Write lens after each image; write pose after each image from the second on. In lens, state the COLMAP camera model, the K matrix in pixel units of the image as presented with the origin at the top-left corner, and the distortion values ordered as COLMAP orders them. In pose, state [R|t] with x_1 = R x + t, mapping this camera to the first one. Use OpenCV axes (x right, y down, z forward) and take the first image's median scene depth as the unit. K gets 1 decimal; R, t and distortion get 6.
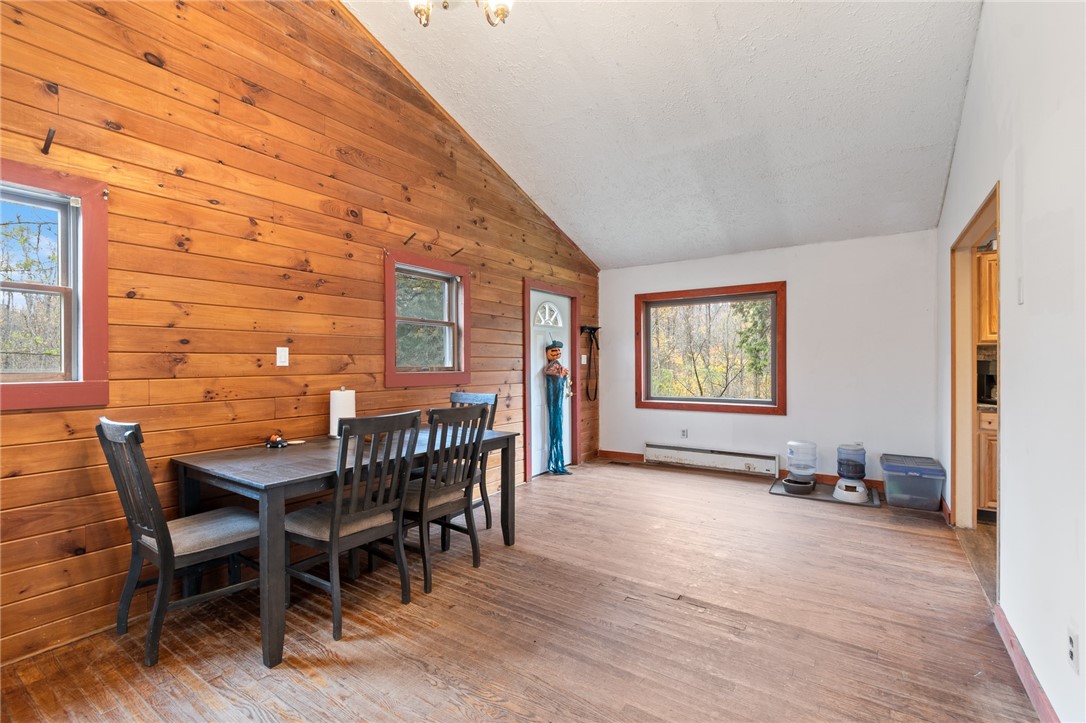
lens RADIAL K [[478.9, 0, 547.0], [0, 478.9, 363.5], [0, 0, 1]] dist [0.001648, -0.000291]
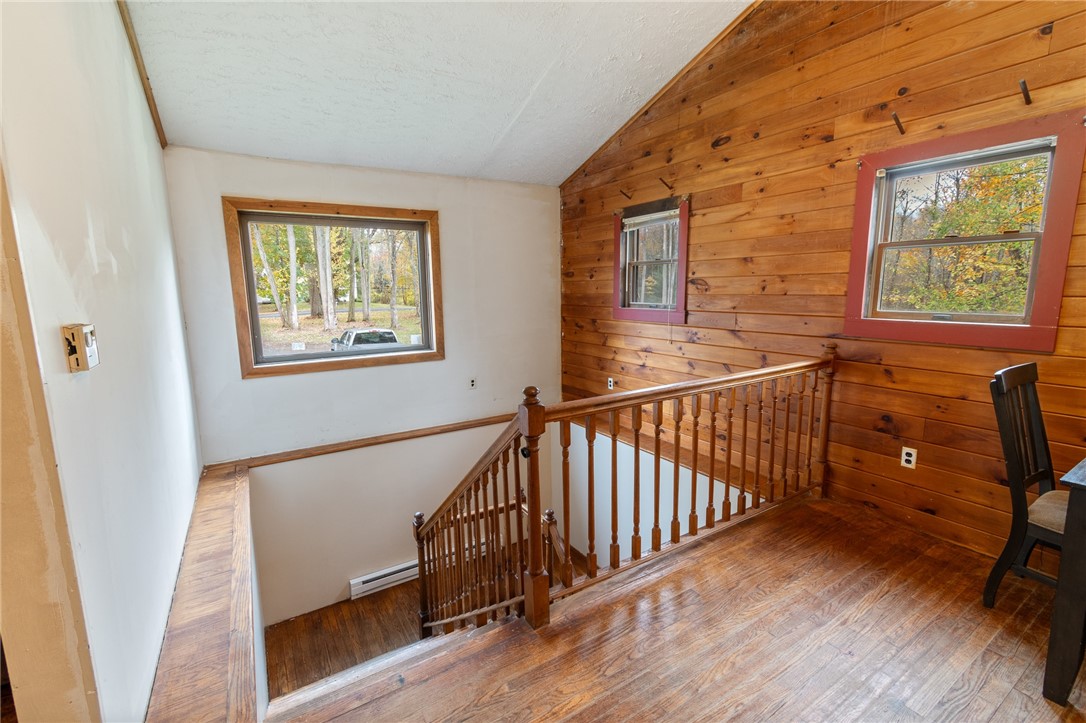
lens RADIAL K [[478.9, 0, 549.8], [0, 478.9, 362.7], [0, 0, 1]] dist [0.001648, -0.000291]
pose [[-0.399493, 0.148322, -0.904658, 0.245727], [0.009460, 0.987439, 0.157717, -0.036902], [0.916687, 0.054449, -0.395878, 0.310314]]
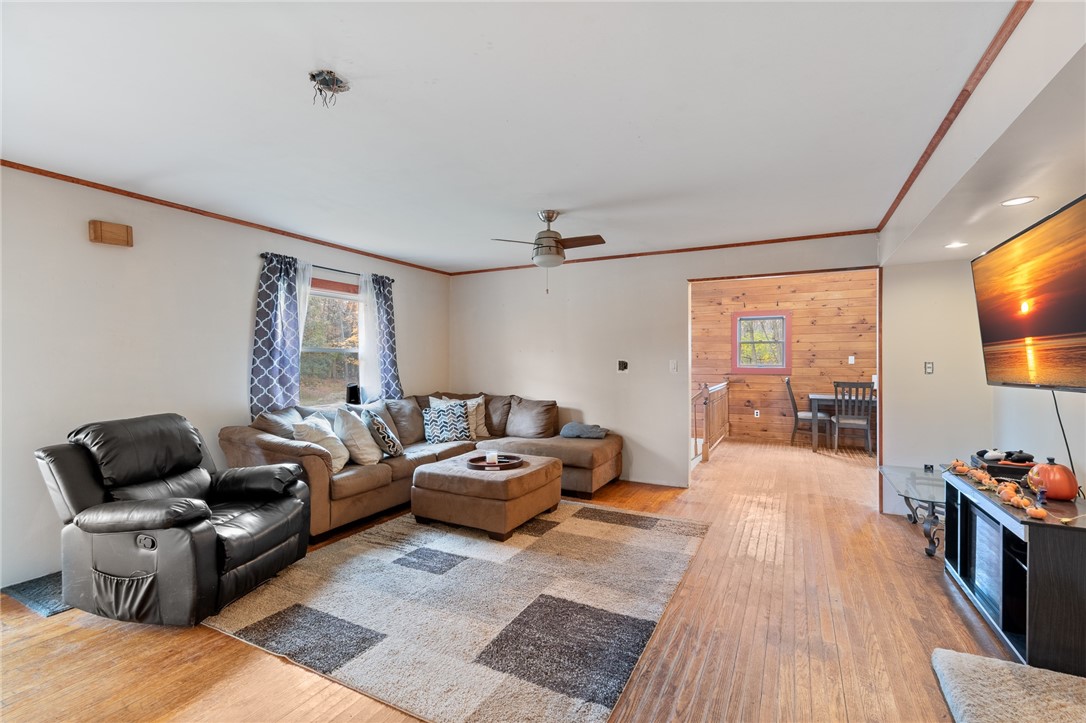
lens RADIAL K [[478.9, 0, 550.2], [0, 478.9, 361.1], [0, 0, 1]] dist [0.001648, -0.000291]
pose [[0.115786, 0.005773, -0.993257, 1.540716], [-0.002712, 0.999981, 0.005496, -0.016140], [0.993271, 0.002057, 0.115799, -0.746317]]
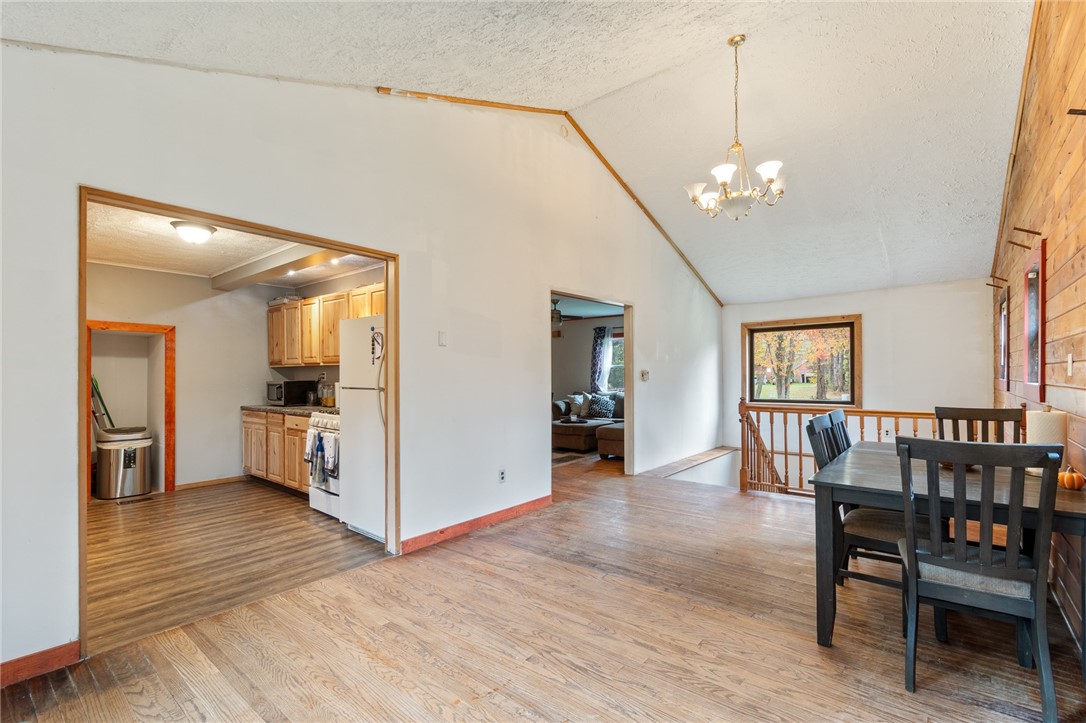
lens RADIAL K [[478.9, 0, 544.2], [0, 478.9, 369.8], [0, 0, 1]] dist [0.001648, -0.000291]
pose [[-0.994959, 0.009045, 0.099876, 0.246075], [0.008563, 0.999950, -0.005258, -0.007789], [-0.099918, -0.004376, -0.994986, 1.694357]]
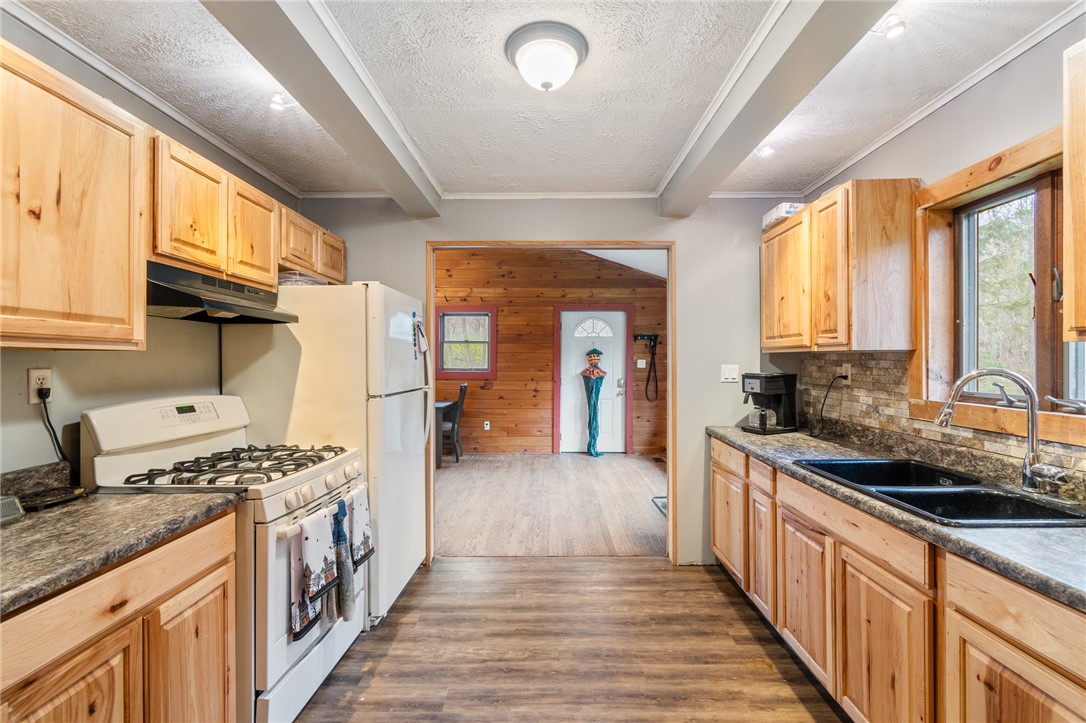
lens RADIAL K [[478.9, 0, 549.3], [0, 478.9, 358.3], [0, 0, 1]] dist [0.001648, -0.000291]
pose [[0.552014, -0.000109, -0.833835, 1.625918], [-0.005330, 0.999979, -0.003660, -0.029002], [0.833818, 0.006465, 0.552002, 0.352954]]
